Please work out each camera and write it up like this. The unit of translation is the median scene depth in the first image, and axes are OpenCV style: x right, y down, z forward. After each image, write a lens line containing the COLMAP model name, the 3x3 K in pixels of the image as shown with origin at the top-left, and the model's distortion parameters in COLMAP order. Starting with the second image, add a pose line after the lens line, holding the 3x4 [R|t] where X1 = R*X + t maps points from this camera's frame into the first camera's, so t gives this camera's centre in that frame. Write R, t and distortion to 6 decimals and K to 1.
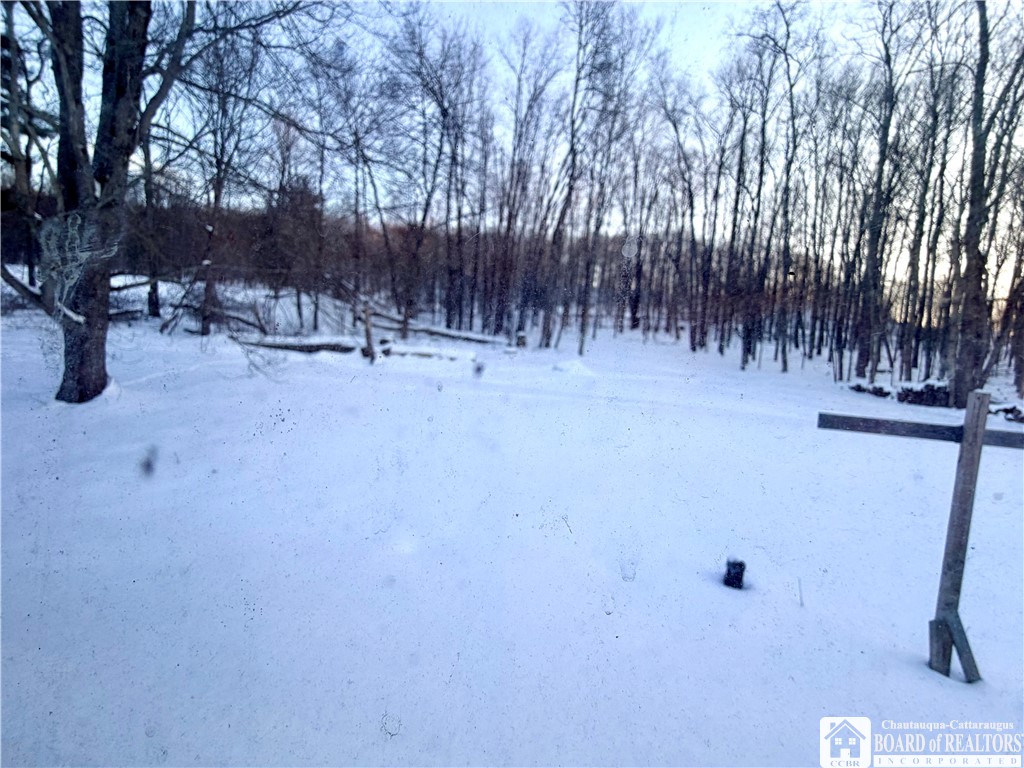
lens RADIAL K [[415.0, 0, 512.0], [0, 415.0, 384.0], [0, 0, 1]] dist [0.000205, -0.000007]
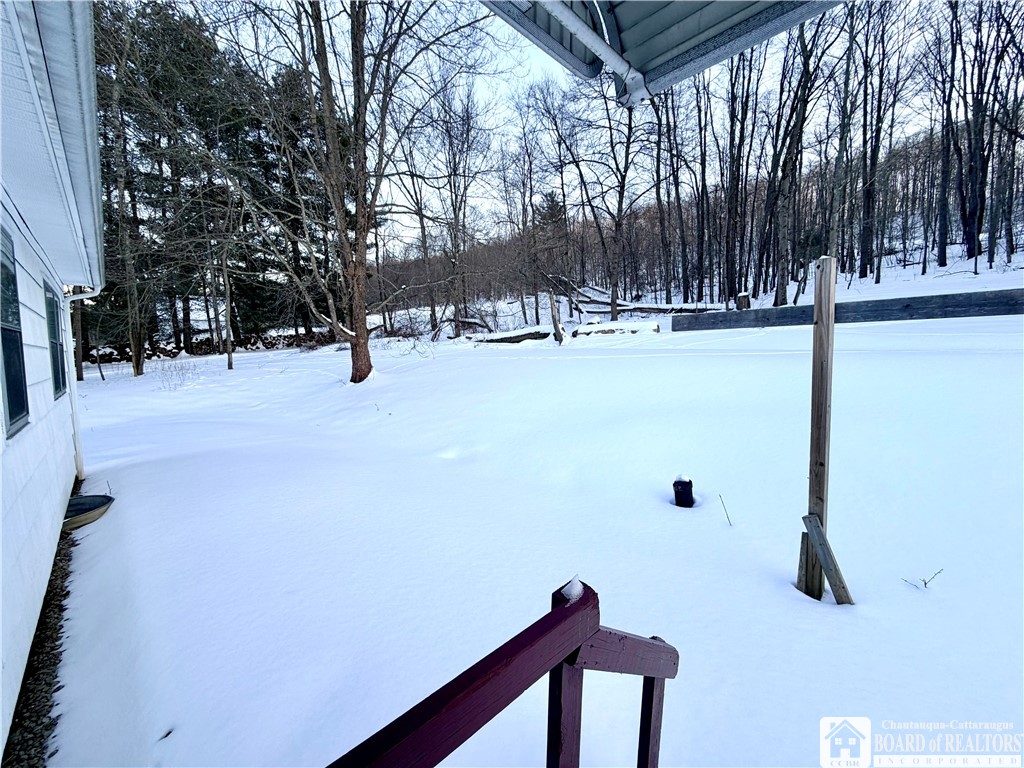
lens RADIAL K [[408.7, 0, 508.5], [0, 408.7, 385.3], [0, 0, 1]] dist [0.001054, -0.000265]
pose [[0.806224, -0.058737, -0.588688, 0.201538], [0.079375, 0.996802, 0.009250, 0.039230], [0.586262, -0.054184, 0.808308, -0.007311]]
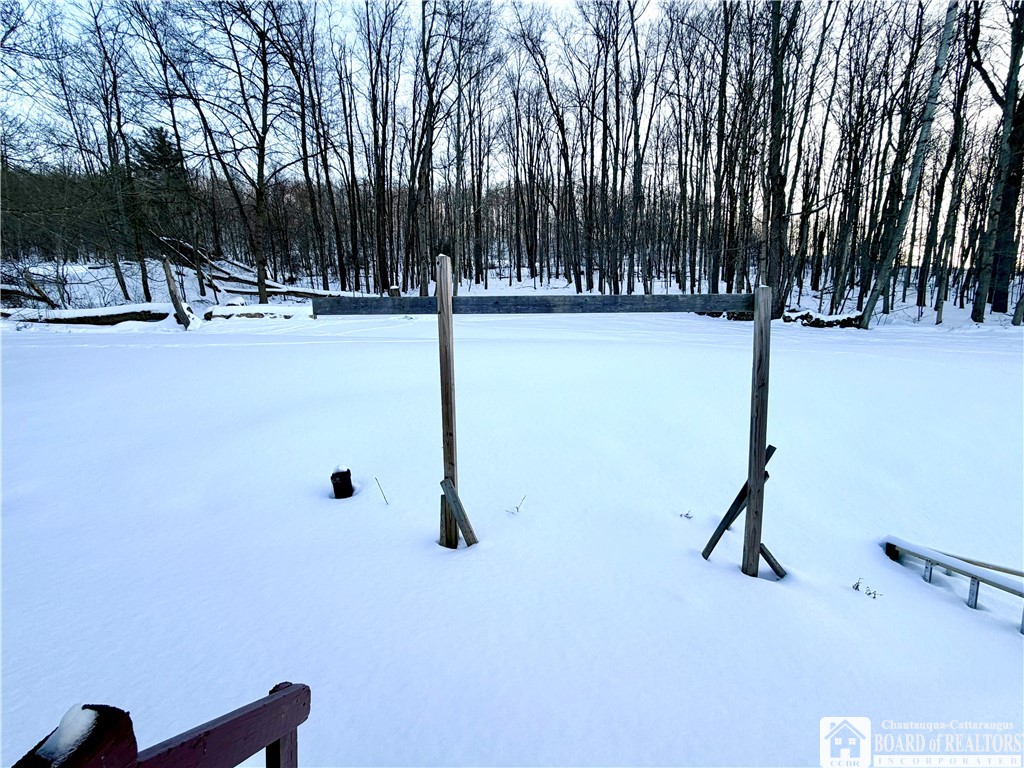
lens RADIAL K [[408.7, 0, 508.5], [0, 408.7, 385.3], [0, 0, 1]] dist [0.001054, -0.000265]
pose [[0.983339, -0.115059, 0.140732, 0.206349], [0.099828, 0.988806, 0.110891, 0.040867], [-0.151916, -0.094994, 0.983818, 0.005706]]
